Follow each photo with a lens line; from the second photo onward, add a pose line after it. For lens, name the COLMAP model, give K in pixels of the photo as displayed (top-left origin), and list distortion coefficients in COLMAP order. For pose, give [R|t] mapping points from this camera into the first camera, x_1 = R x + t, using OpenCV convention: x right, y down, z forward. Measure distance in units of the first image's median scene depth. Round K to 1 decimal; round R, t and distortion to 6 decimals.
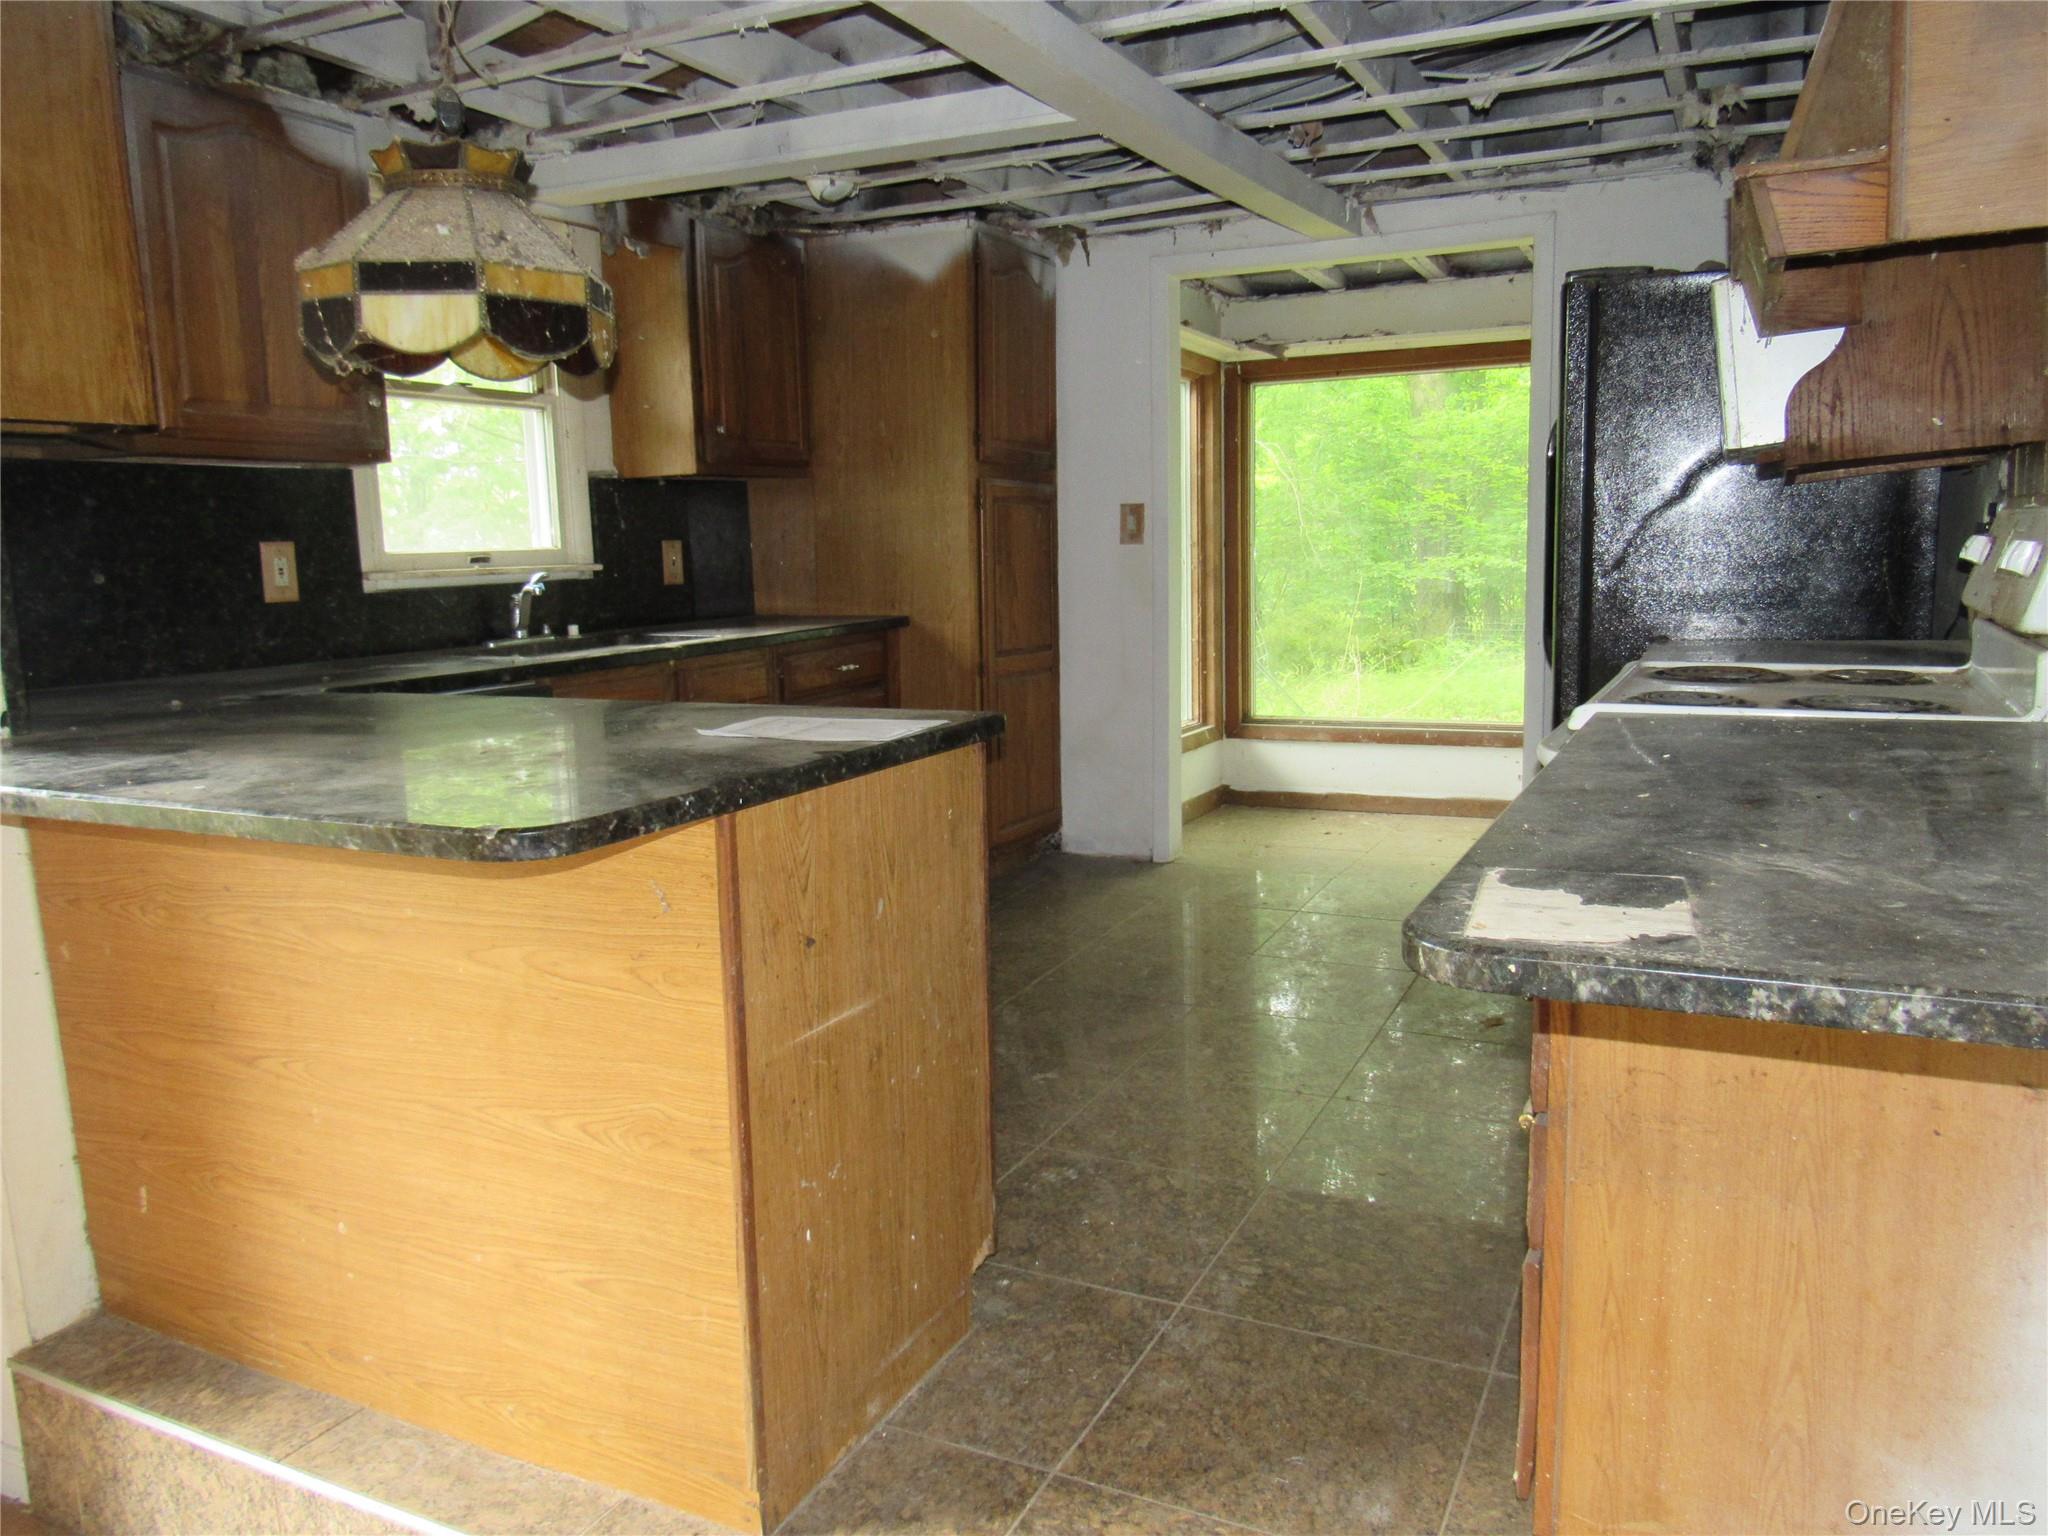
lens RADIAL K [[1469.4, 0, 1028.4], [0, 1469.4, 773.4], [0, 0, 1]] dist [-0.023578, 0.002150]
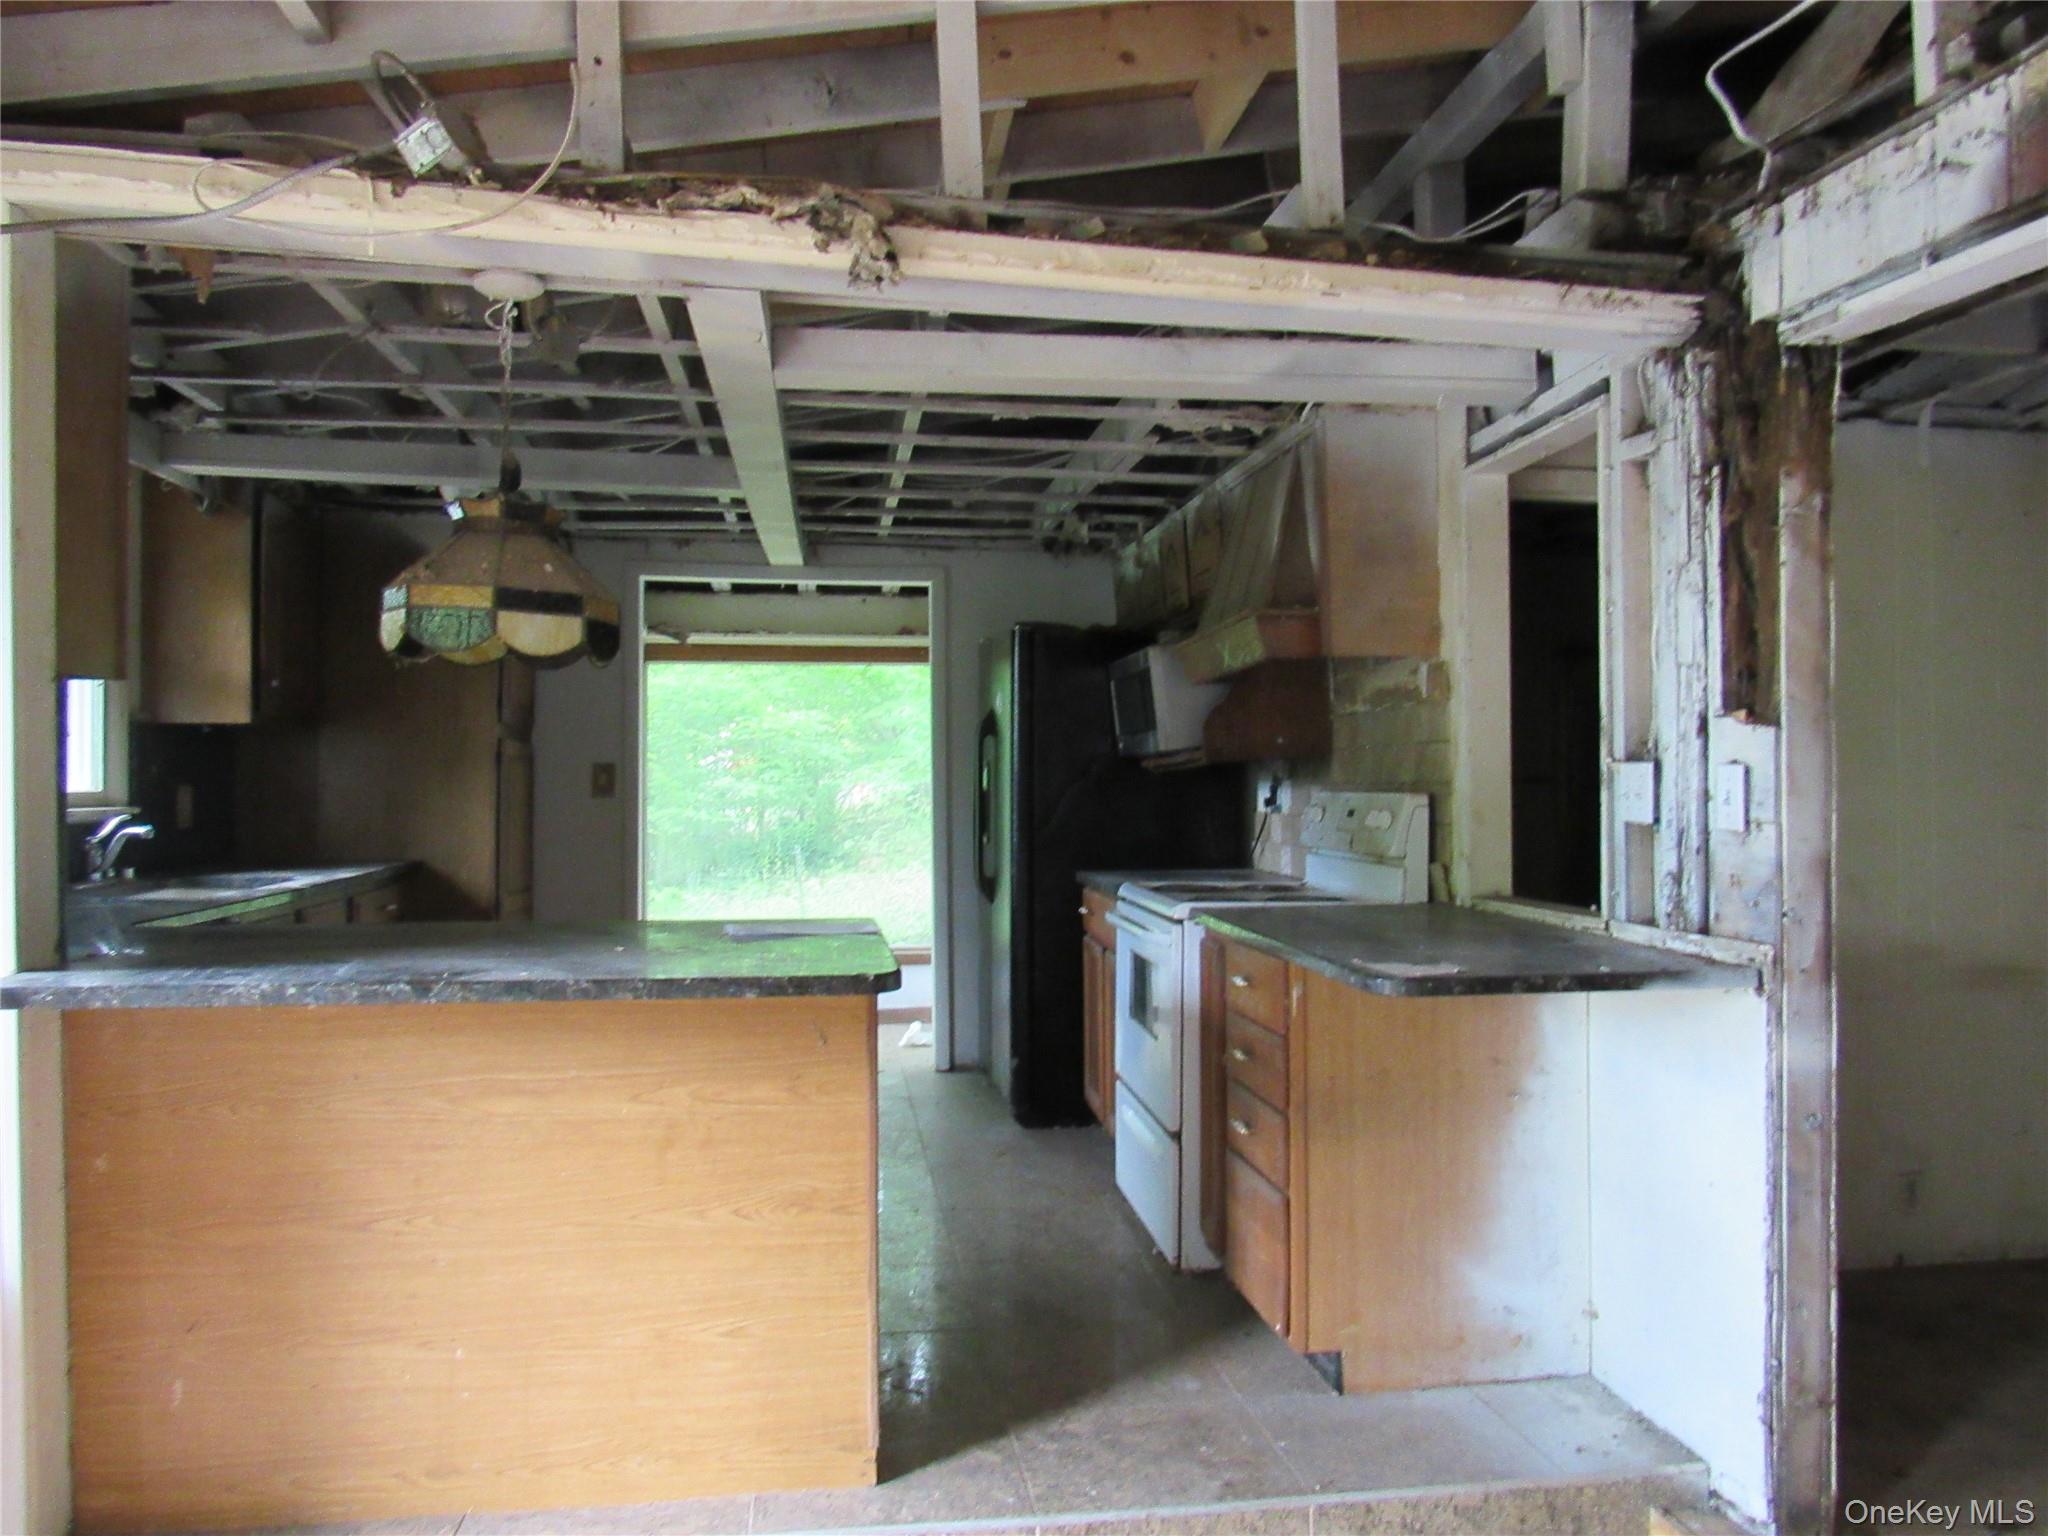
lens RADIAL K [[1465.7, 0, 1030.6], [0, 1465.7, 770.9], [0, 0, 1]] dist [-0.024620, 0.001852]
pose [[0.825654, 0.029443, 0.563407, -0.773315], [0.067408, 0.986335, -0.150328, 0.048224], [-0.560135, 0.162097, 0.812387, -0.322372]]
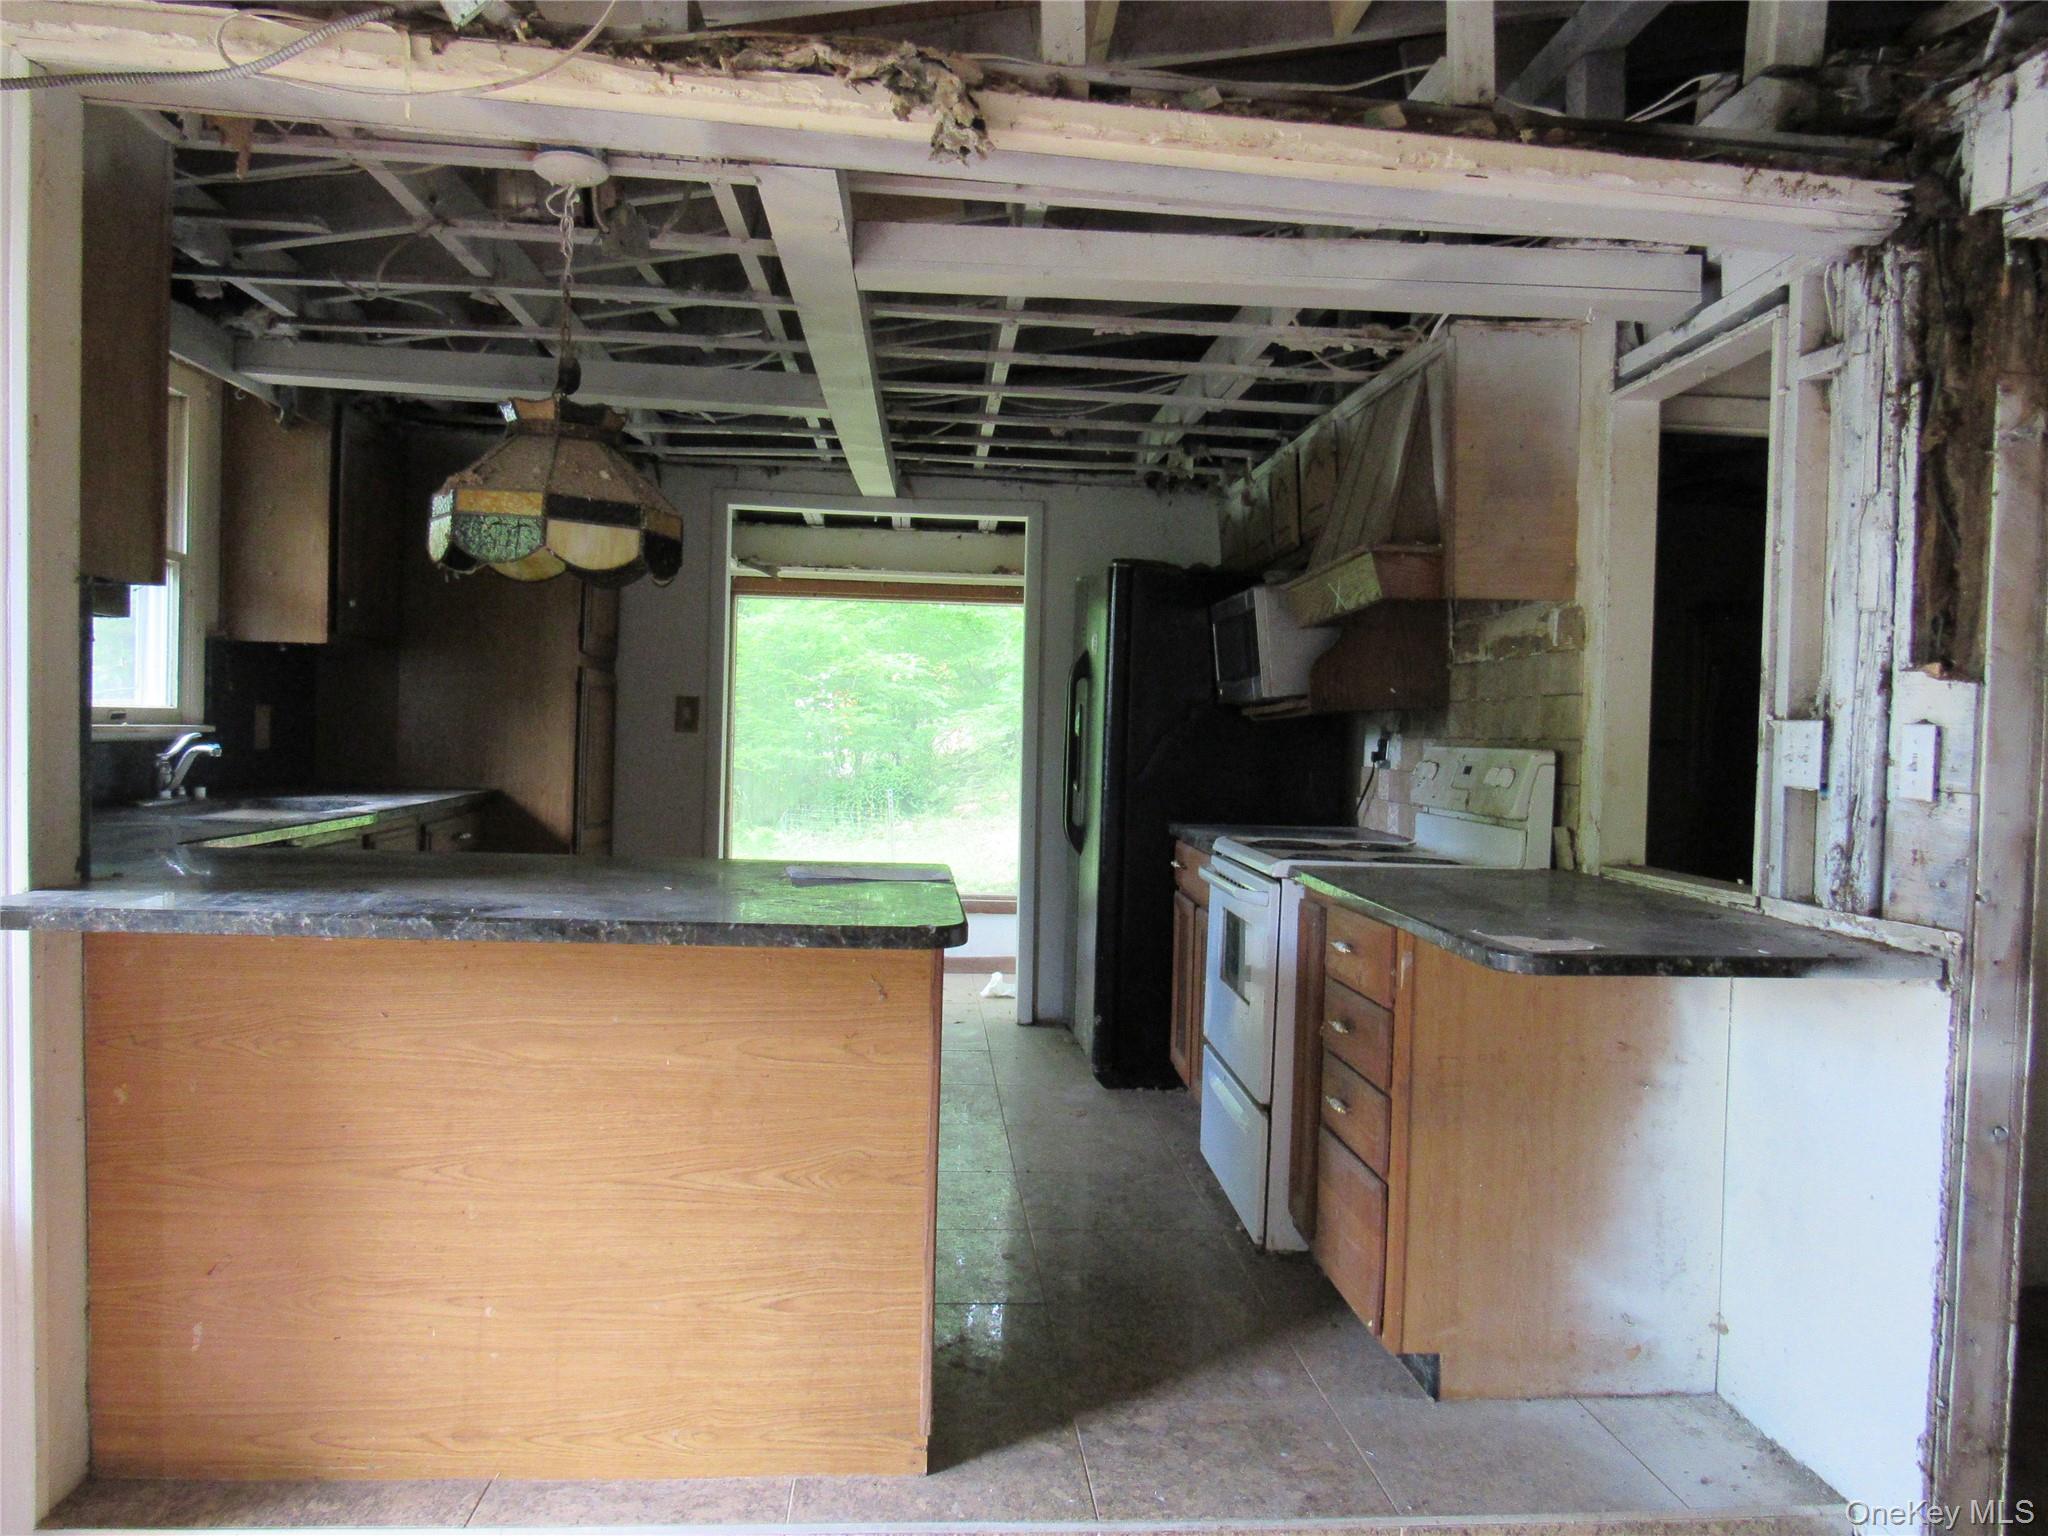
lens RADIAL K [[1465.7, 0, 1030.6], [0, 1465.7, 770.9], [0, 0, 1]] dist [-0.024620, 0.001852]
pose [[0.860602, 0.037040, 0.507930, -0.698676], [0.028109, 0.992377, -0.119994, 0.041707], [-0.508502, 0.117545, 0.853000, -0.229113]]
